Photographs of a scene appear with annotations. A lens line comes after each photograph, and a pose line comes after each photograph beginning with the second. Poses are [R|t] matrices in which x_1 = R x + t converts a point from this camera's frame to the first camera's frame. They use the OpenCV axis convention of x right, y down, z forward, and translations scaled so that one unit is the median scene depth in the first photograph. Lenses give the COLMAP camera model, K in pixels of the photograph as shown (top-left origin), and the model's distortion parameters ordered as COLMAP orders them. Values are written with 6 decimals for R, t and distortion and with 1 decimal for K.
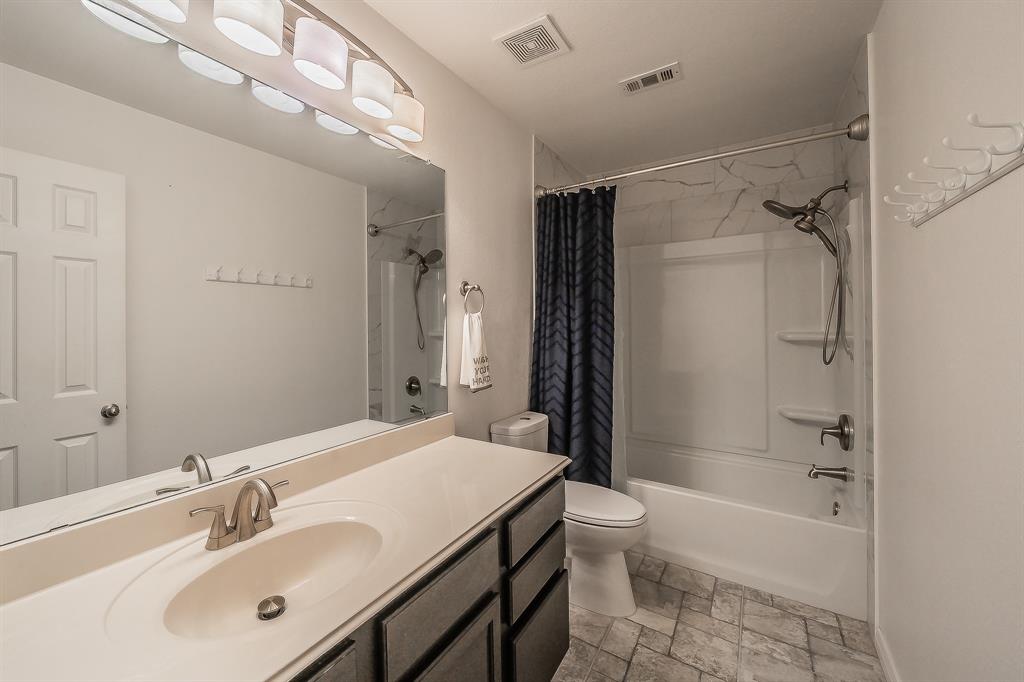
lens RADIAL K [[384.4, 0, 509.8], [0, 384.4, 331.8], [0, 0, 1]] dist [-0.000558, -0.000068]
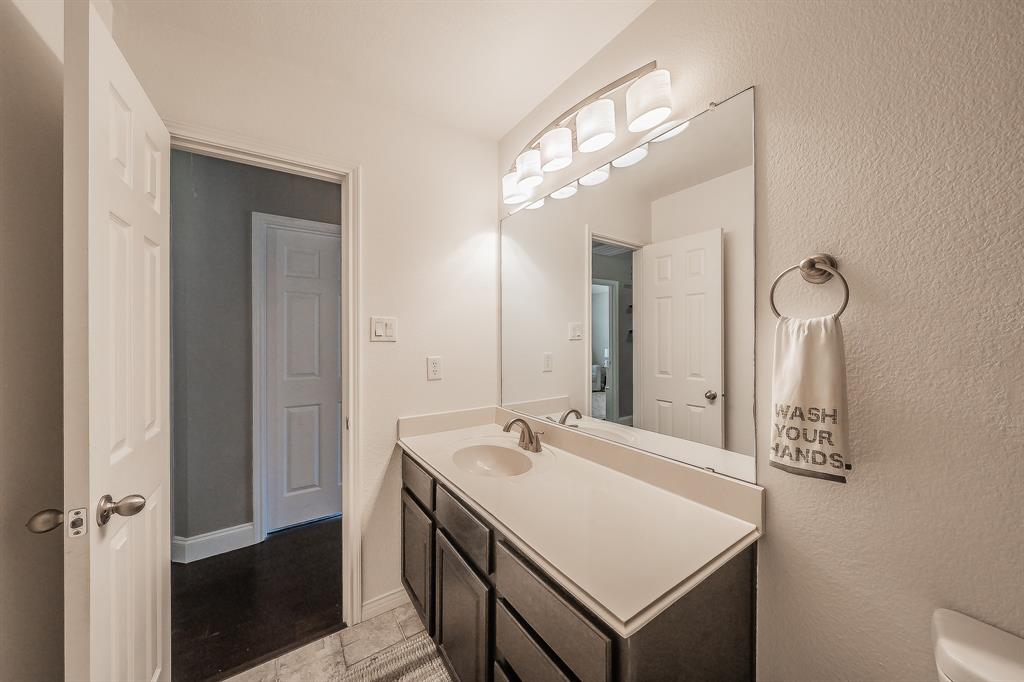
lens RADIAL K [[350.1, 0, 512.0], [0, 350.1, 341.0], [0, 0, 1]] dist [-0.000147, -0.000012]
pose [[-0.386649, 0.021494, -0.921977, 0.484834], [-0.003104, 0.999692, 0.024608, -0.028316], [0.922222, 0.012376, -0.386463, 0.848505]]
